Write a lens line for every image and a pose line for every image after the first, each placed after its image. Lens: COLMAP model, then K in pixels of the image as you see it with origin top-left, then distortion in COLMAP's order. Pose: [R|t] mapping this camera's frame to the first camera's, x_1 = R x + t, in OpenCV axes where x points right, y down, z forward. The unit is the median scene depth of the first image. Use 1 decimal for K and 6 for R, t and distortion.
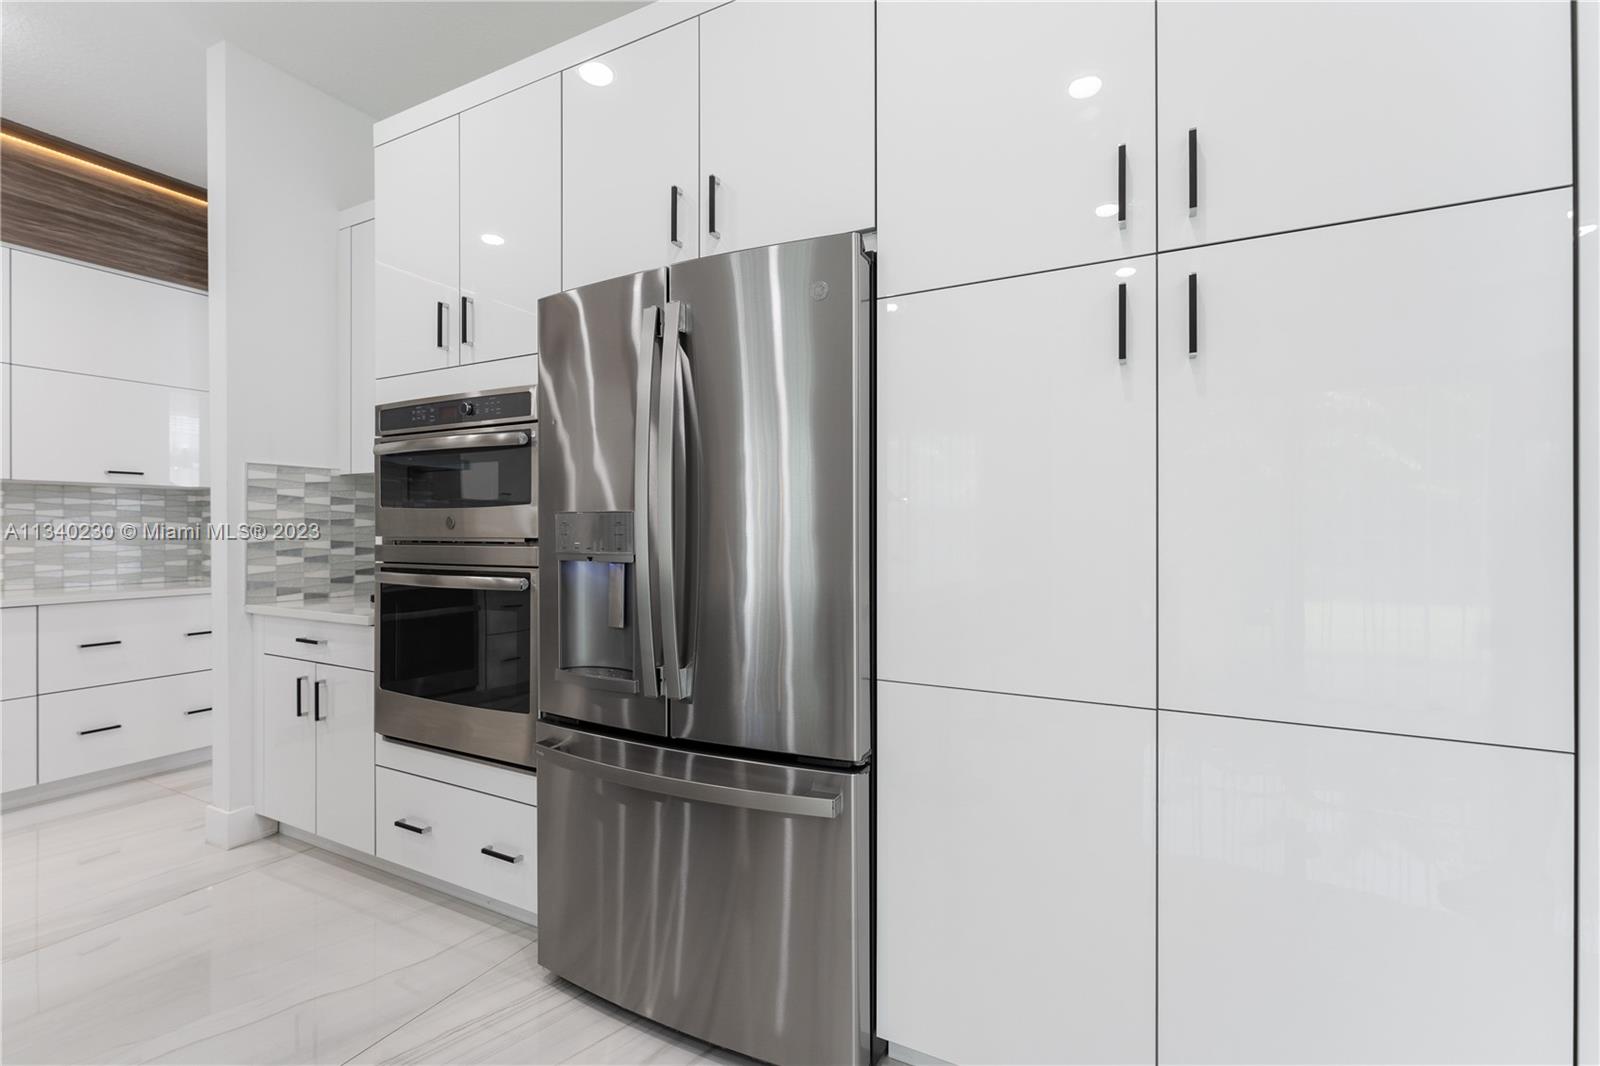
lens RADIAL K [[713.2, 0, 790.3], [0, 713.2, 528.0], [0, 0, 1]] dist [0.006453, -0.003499]
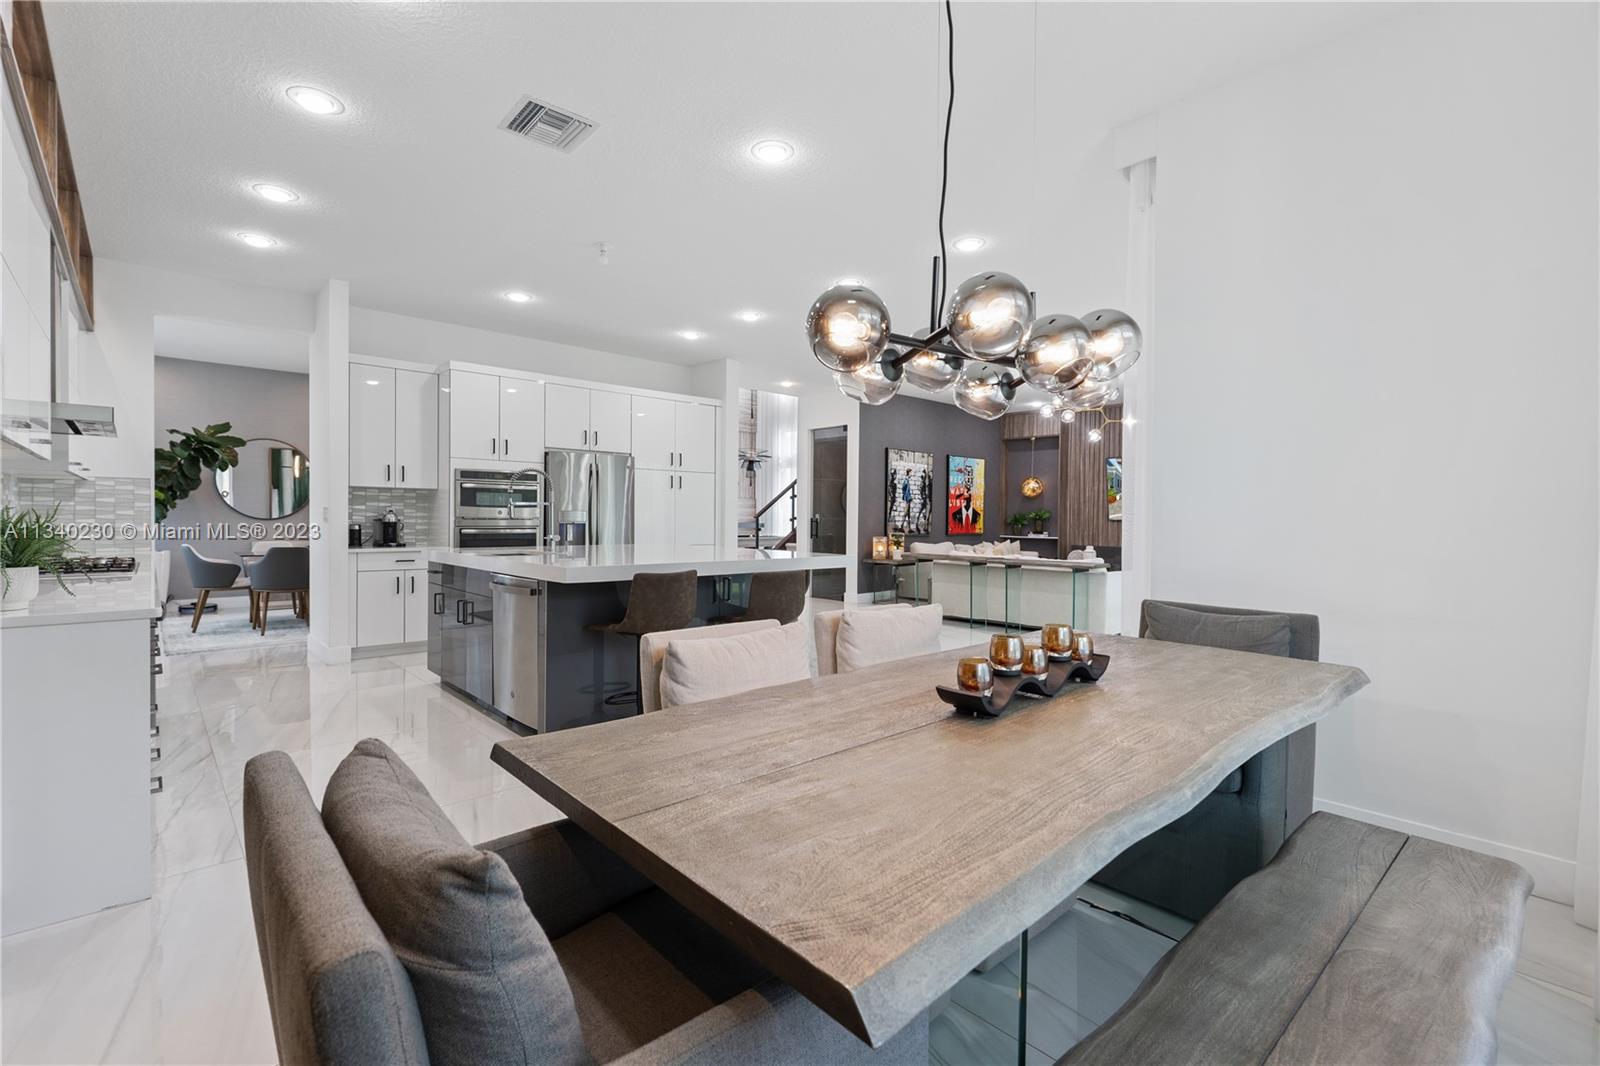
lens RADIAL K [[713.2, 0, 812.1], [0, 713.2, 527.5], [0, 0, 1]] dist [0.006453, -0.003499]
pose [[0.314792, -0.011415, 0.949092, -2.766908], [-0.008004, 0.999860, 0.014680, 0.003349], [-0.949127, -0.012218, 0.314657, -1.163079]]
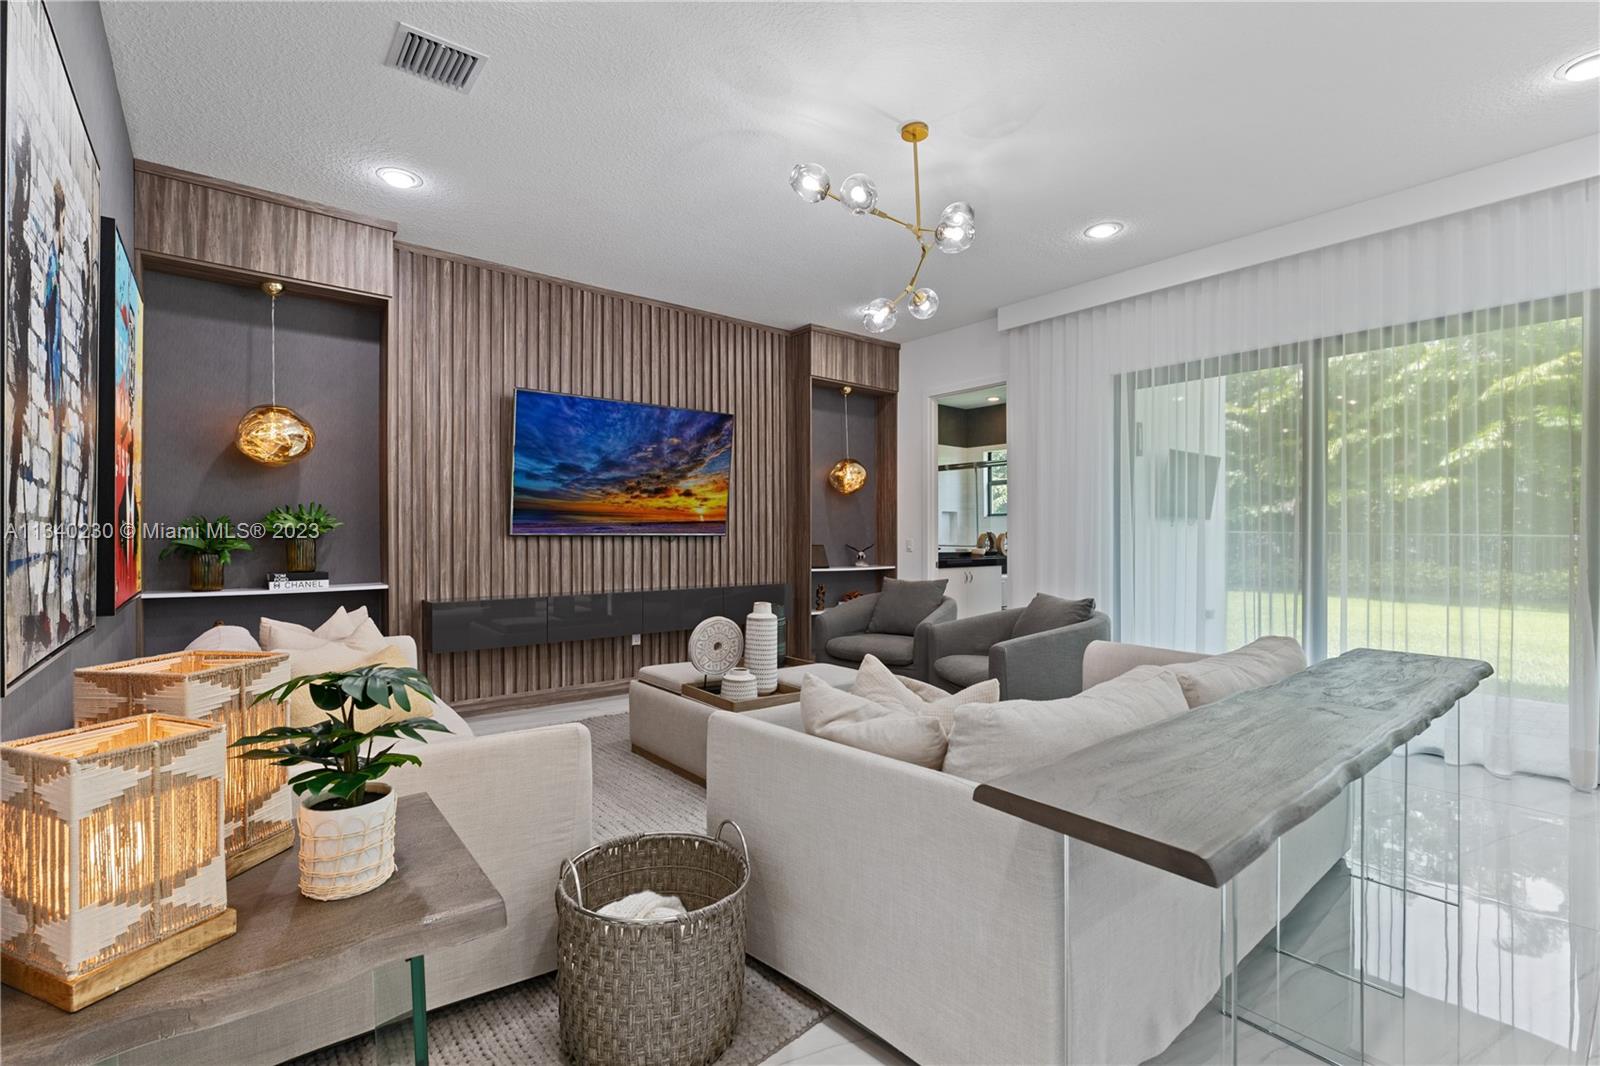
lens RADIAL K [[713.2, 0, 793.2], [0, 713.2, 536.6], [0, 0, 1]] dist [0.006453, -0.003499]
pose [[-0.920862, -0.001732, 0.389886, 0.961274], [-0.001303, 0.999998, 0.001365, 0.007313], [-0.389888, 0.000749, -0.920862, 0.048376]]
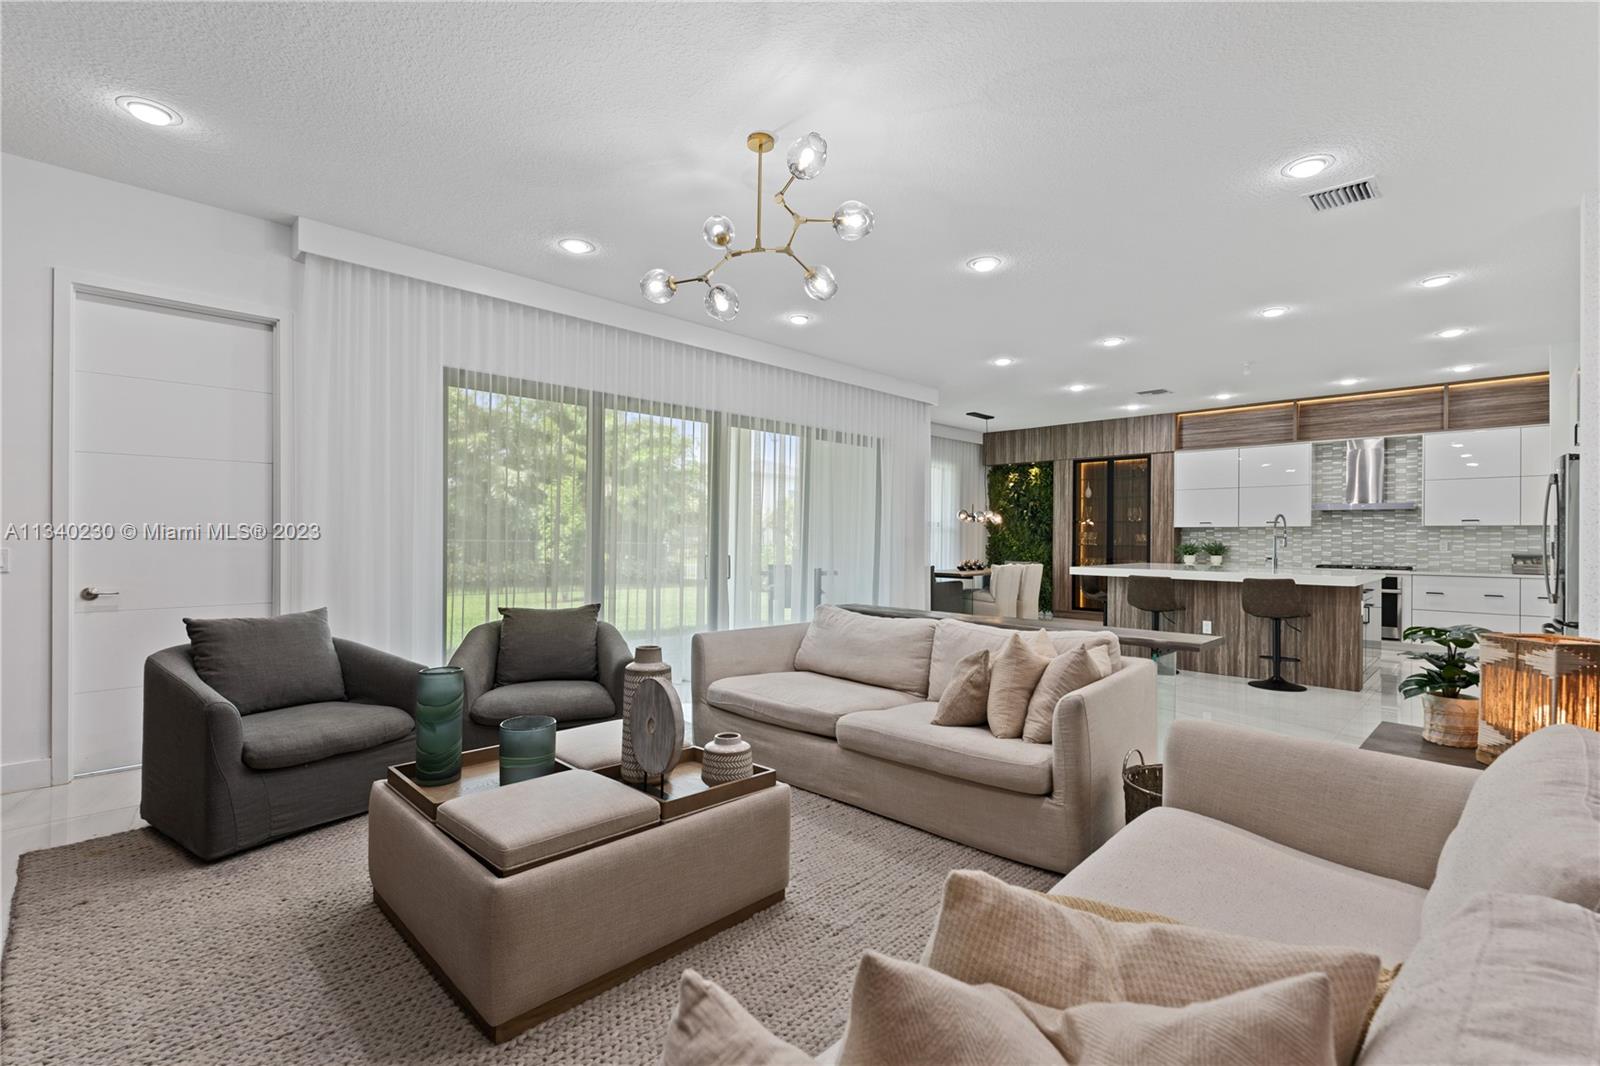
lens RADIAL K [[713.2, 0, 798.4], [0, 713.2, 537.6], [0, 0, 1]] dist [0.006453, -0.003499]
pose [[-0.286904, -0.002657, -0.957956, 2.611170], [-0.008110, 0.999967, -0.000344, -0.008798], [0.957925, 0.007671, -0.286916, -0.853598]]
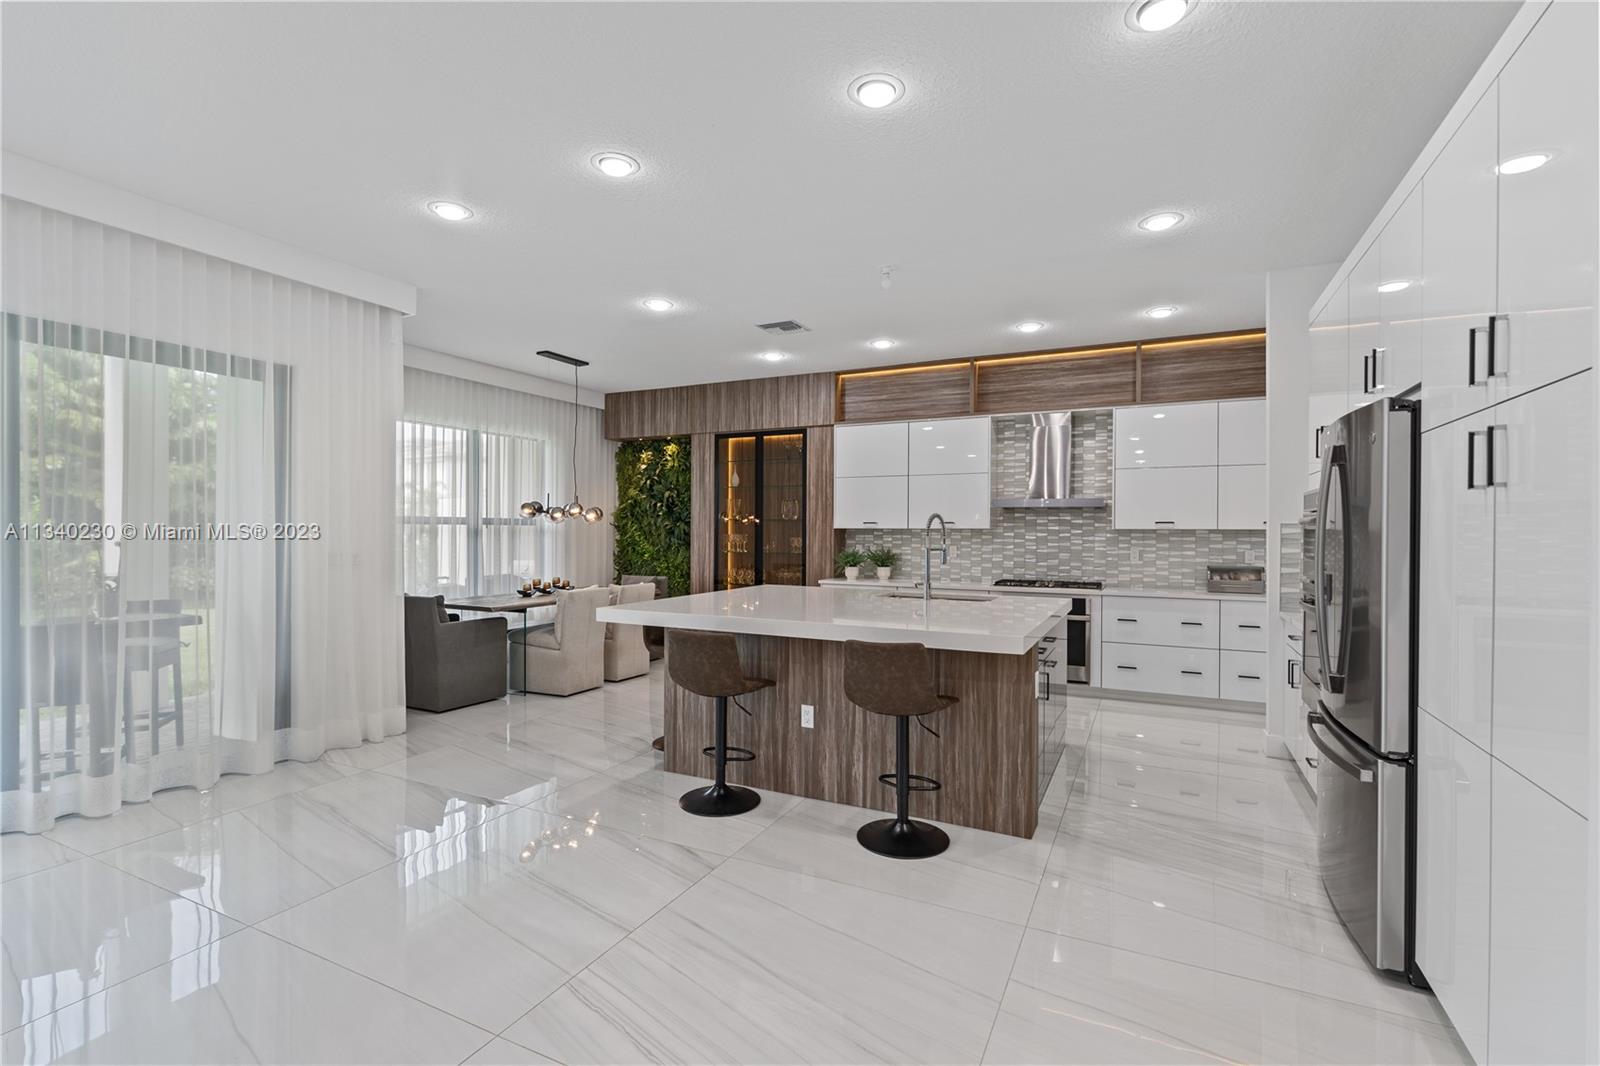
lens RADIAL K [[724.6, 0, 795.3], [0, 724.6, 537.0], [0, 0, 1]] dist [0.000812, -0.000191]
pose [[0.029834, 0.008583, -0.999518, 1.005447], [-0.005952, 0.999947, 0.008409, -0.080022], [0.999537, 0.005699, 0.029884, -0.177947]]
